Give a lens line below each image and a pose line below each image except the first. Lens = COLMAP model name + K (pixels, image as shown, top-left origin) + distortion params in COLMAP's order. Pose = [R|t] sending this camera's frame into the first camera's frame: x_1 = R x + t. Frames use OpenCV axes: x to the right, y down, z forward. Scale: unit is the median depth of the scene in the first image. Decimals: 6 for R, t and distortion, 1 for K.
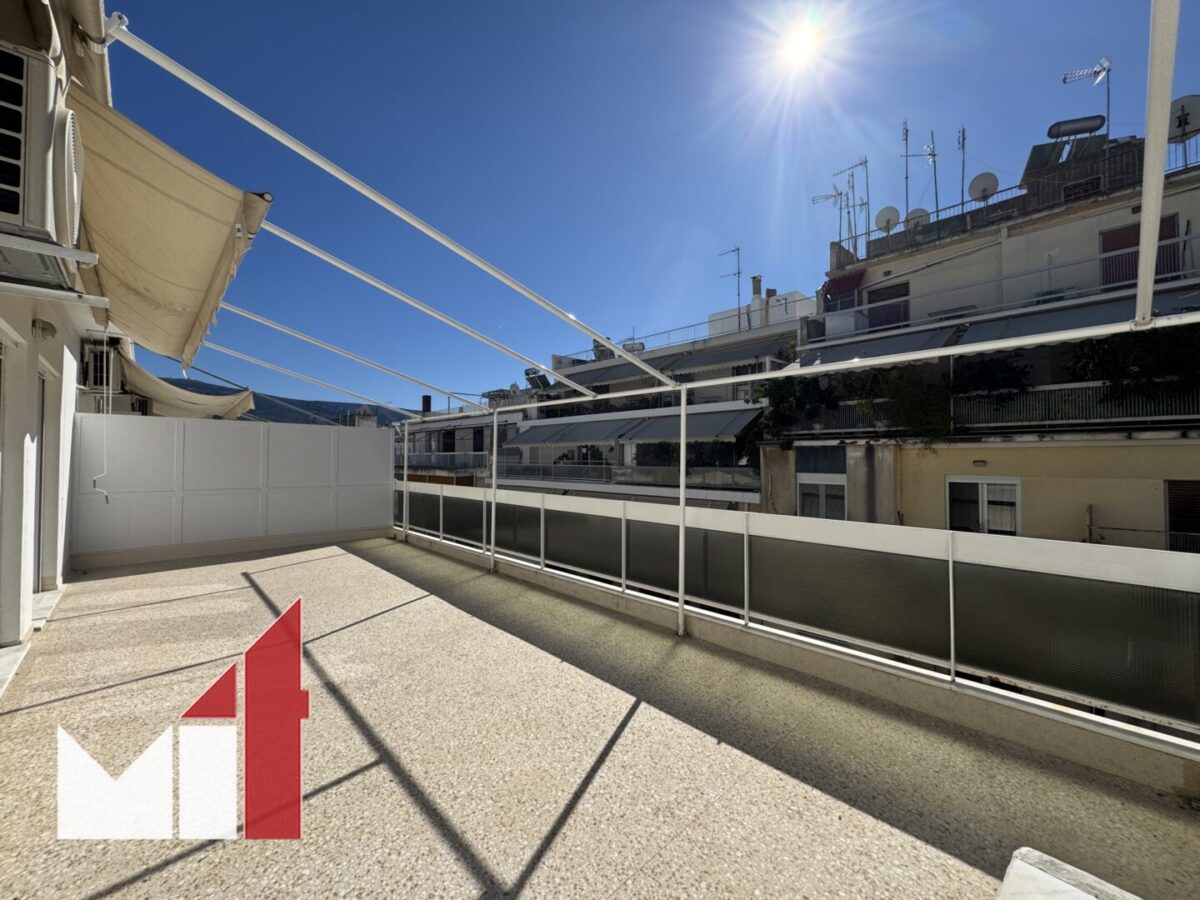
lens RADIAL K [[478.5, 0, 604.1], [0, 478.5, 444.4], [0, 0, 1]] dist [-0.001119, 0.000068]
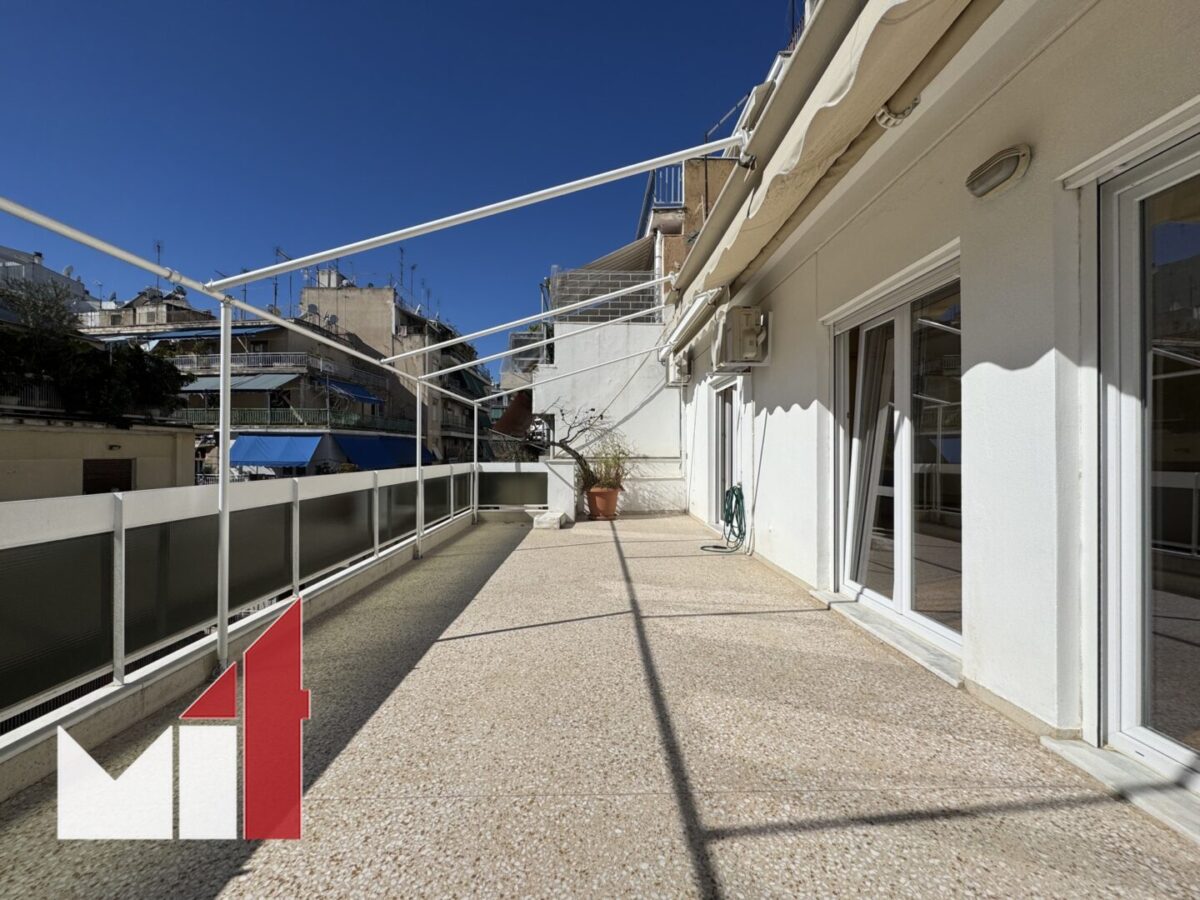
lens RADIAL K [[478.5, 0, 599.4], [0, 478.5, 450.3], [0, 0, 1]] dist [-0.001119, 0.000068]
pose [[-0.730548, 0.001761, 0.682860, -1.127427], [-0.019225, 0.999547, -0.023146, 0.102719], [-0.682591, -0.030037, -0.730183, 1.598642]]
